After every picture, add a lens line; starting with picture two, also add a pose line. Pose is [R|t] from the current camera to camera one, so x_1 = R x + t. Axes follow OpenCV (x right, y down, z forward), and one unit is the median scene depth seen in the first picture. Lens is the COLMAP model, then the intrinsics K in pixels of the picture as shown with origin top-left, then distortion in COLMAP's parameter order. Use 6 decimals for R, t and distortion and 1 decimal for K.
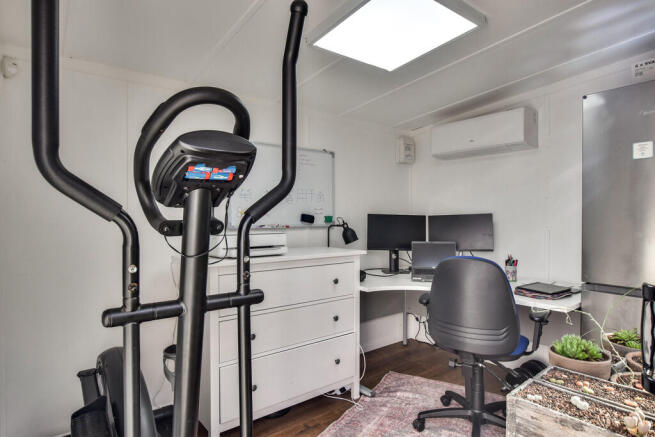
lens RADIAL K [[375.2, 0, 330.4], [0, 375.2, 219.3], [0, 0, 1]] dist [-0.012830, 0.001396]
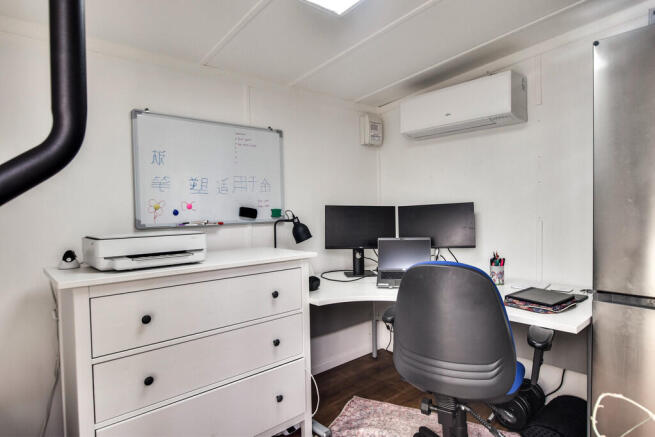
lens RADIAL K [[375.2, 0, 330.4], [0, 375.2, 219.3], [0, 0, 1]] dist [-0.012830, 0.001396]
pose [[0.998417, -0.020104, 0.052528, 0.073815], [0.019098, 0.999626, 0.019588, -0.000149], [-0.052902, -0.018554, 0.998427, 0.193294]]
